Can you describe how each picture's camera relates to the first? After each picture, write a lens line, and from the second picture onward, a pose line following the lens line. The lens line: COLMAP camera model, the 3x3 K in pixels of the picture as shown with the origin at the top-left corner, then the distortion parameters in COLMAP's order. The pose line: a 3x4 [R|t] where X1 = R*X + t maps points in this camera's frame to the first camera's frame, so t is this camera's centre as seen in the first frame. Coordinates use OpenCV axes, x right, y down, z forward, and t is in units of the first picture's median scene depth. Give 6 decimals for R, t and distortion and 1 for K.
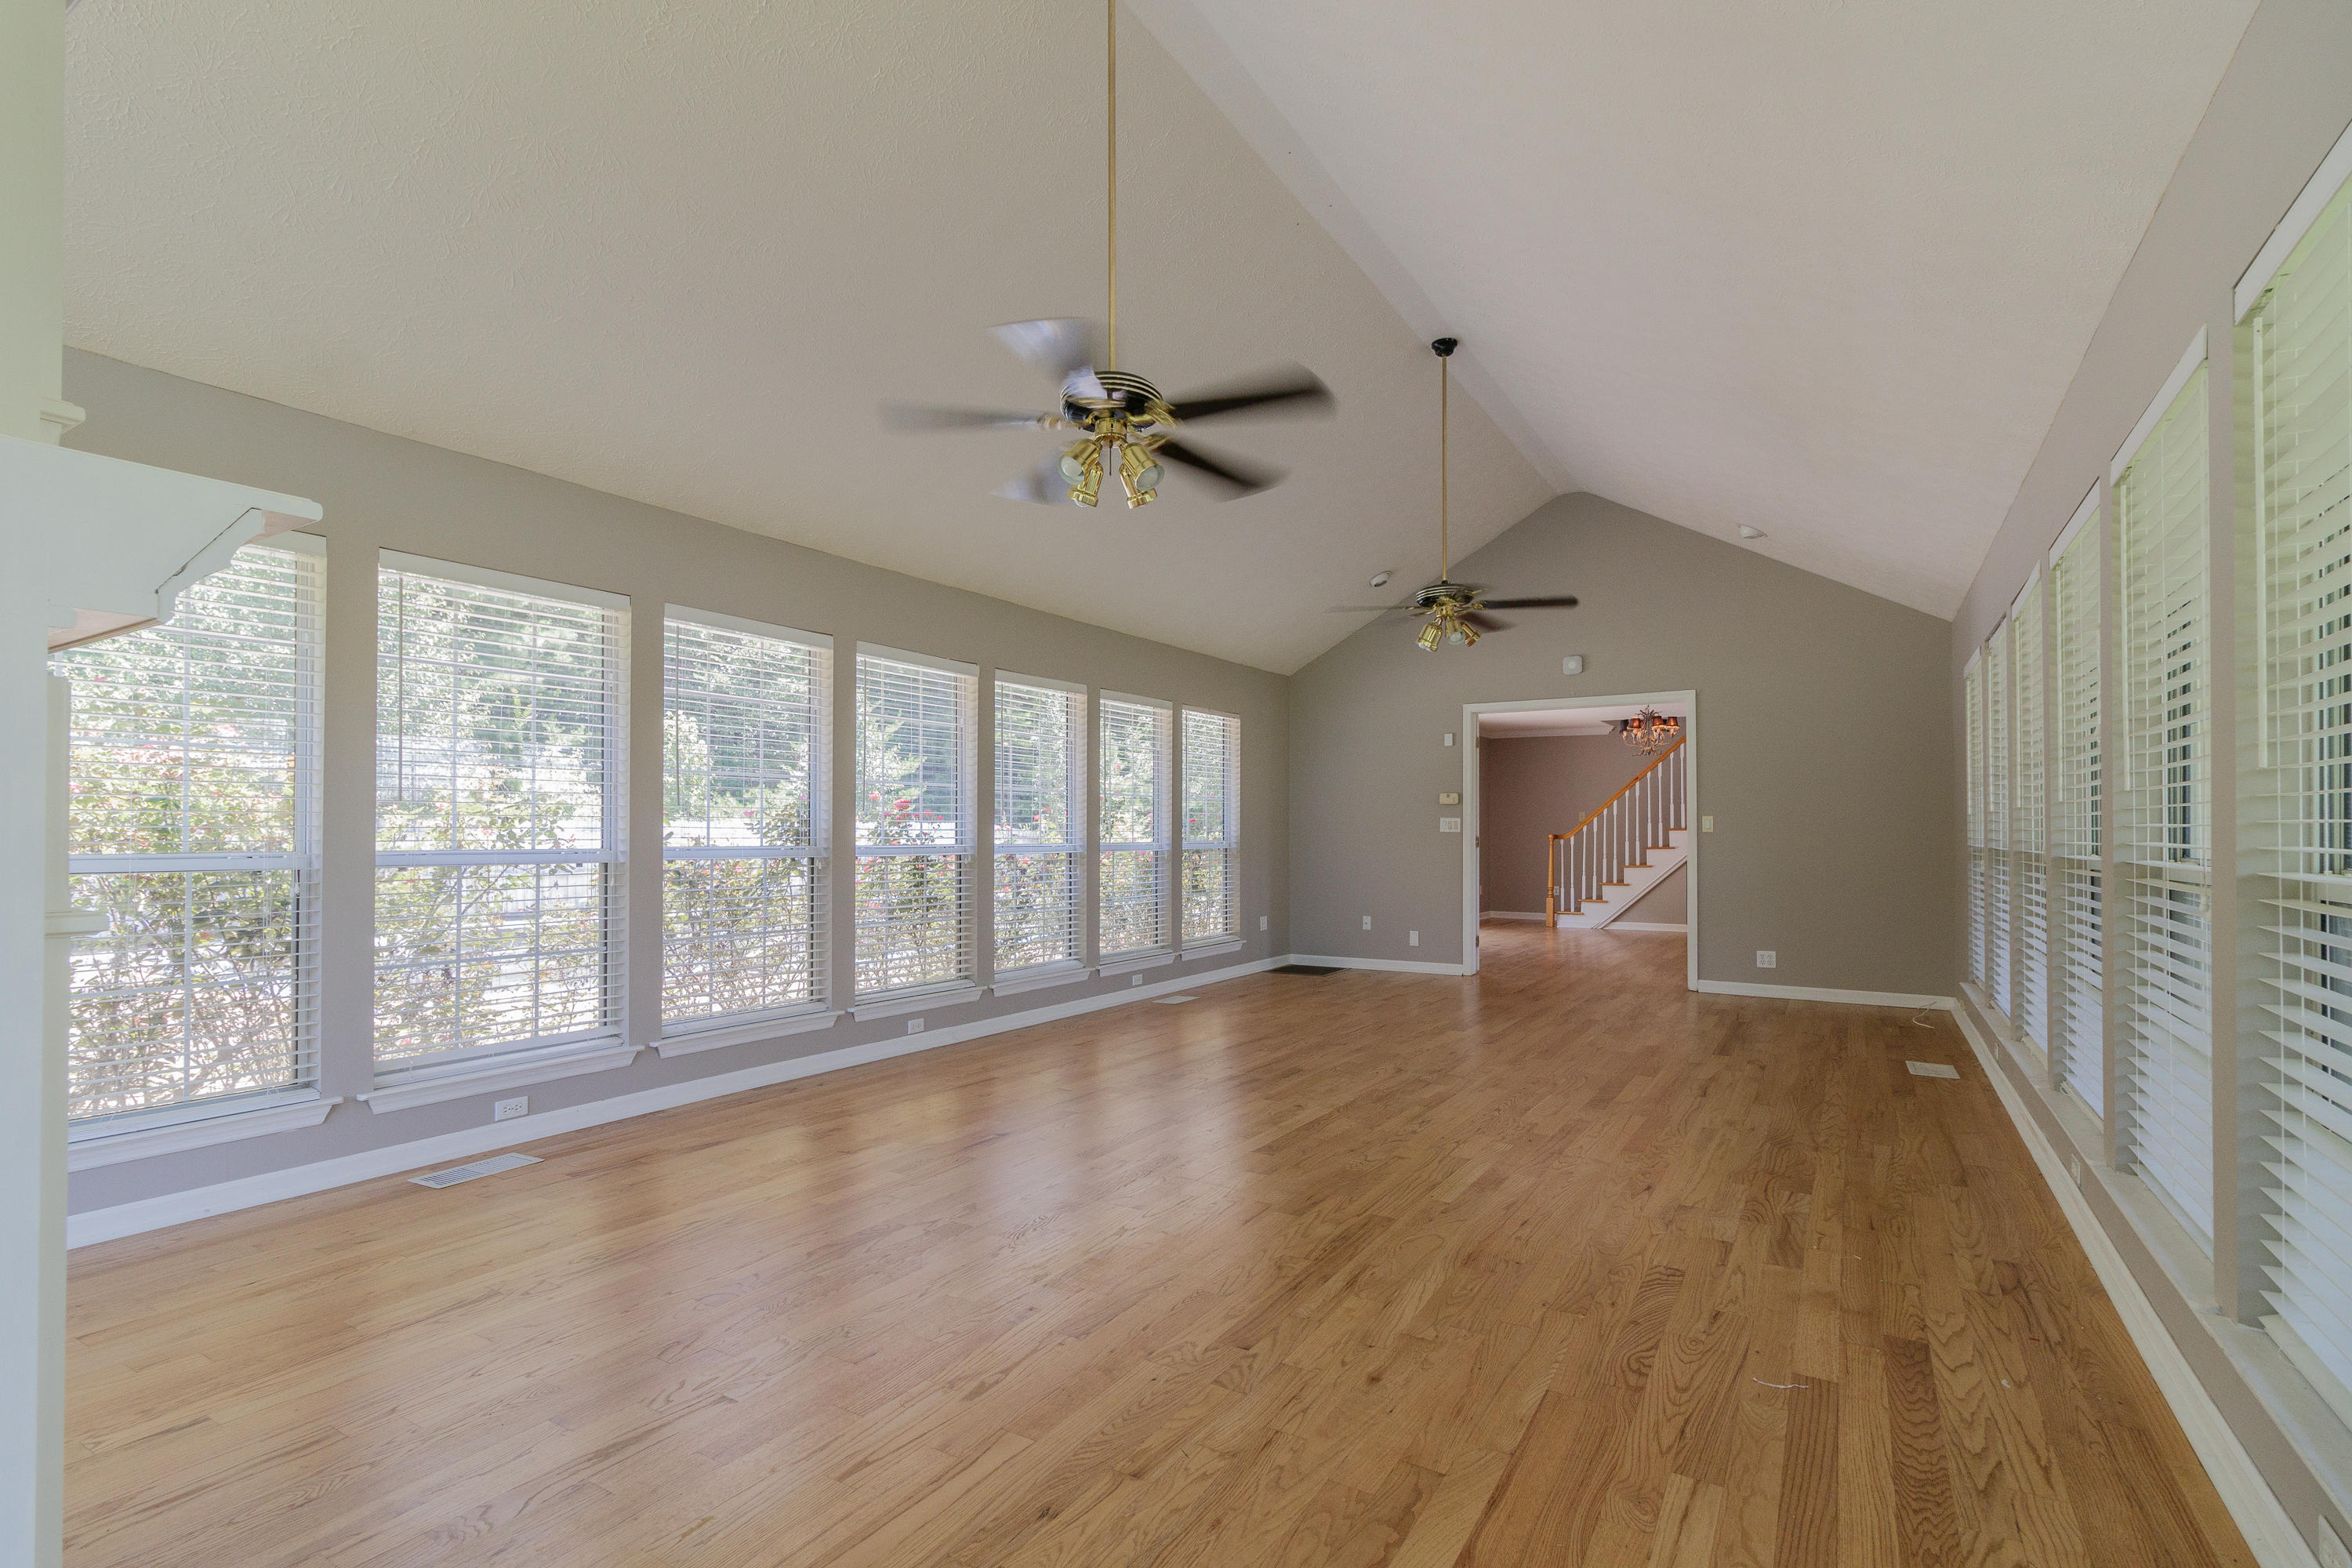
lens RADIAL K [[1114.0, 0, 1159.7], [0, 1114.0, 828.7], [0, 0, 1]] dist [-0.000245, -0.000104]
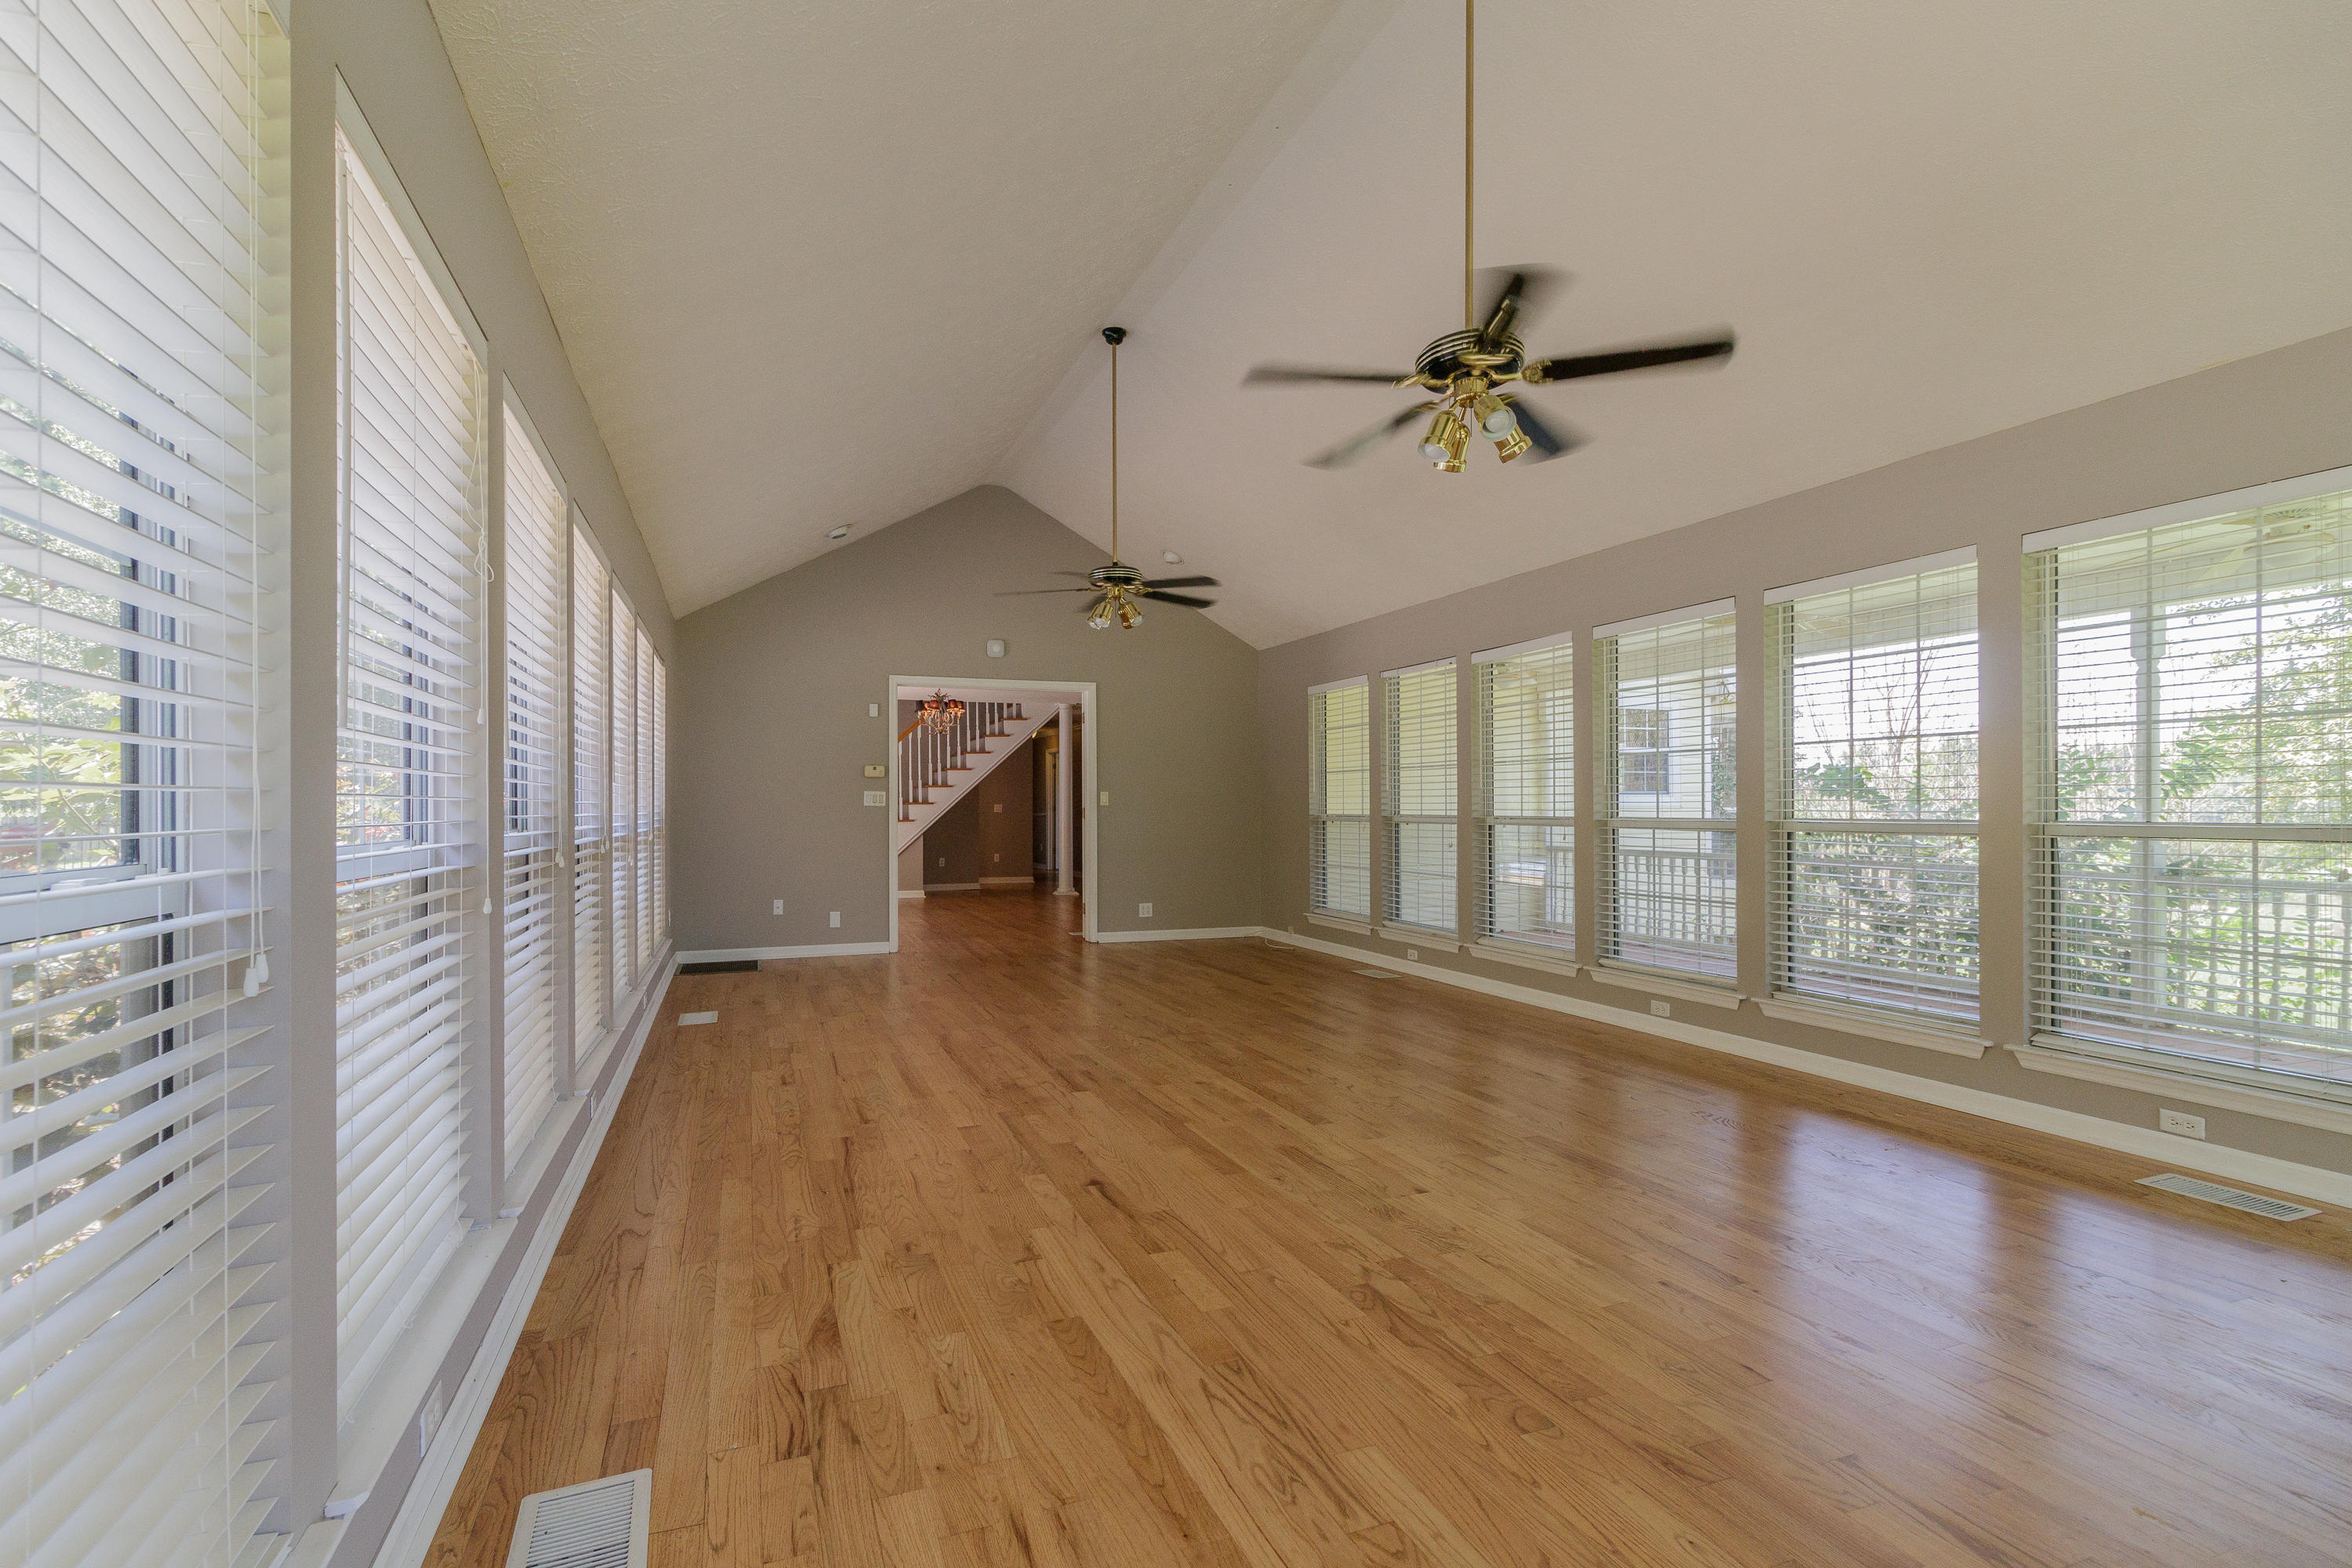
lens RADIAL K [[1098.9, 0, 1165.4], [0, 1098.9, 800.7], [0, 0, 1]] dist [0.000525, -0.000052]
pose [[0.606857, 0.002845, 0.794806, -0.528325], [-0.000759, 0.999995, -0.003000, 0.001830], [-0.794811, 0.001217, 0.606856, 0.343769]]
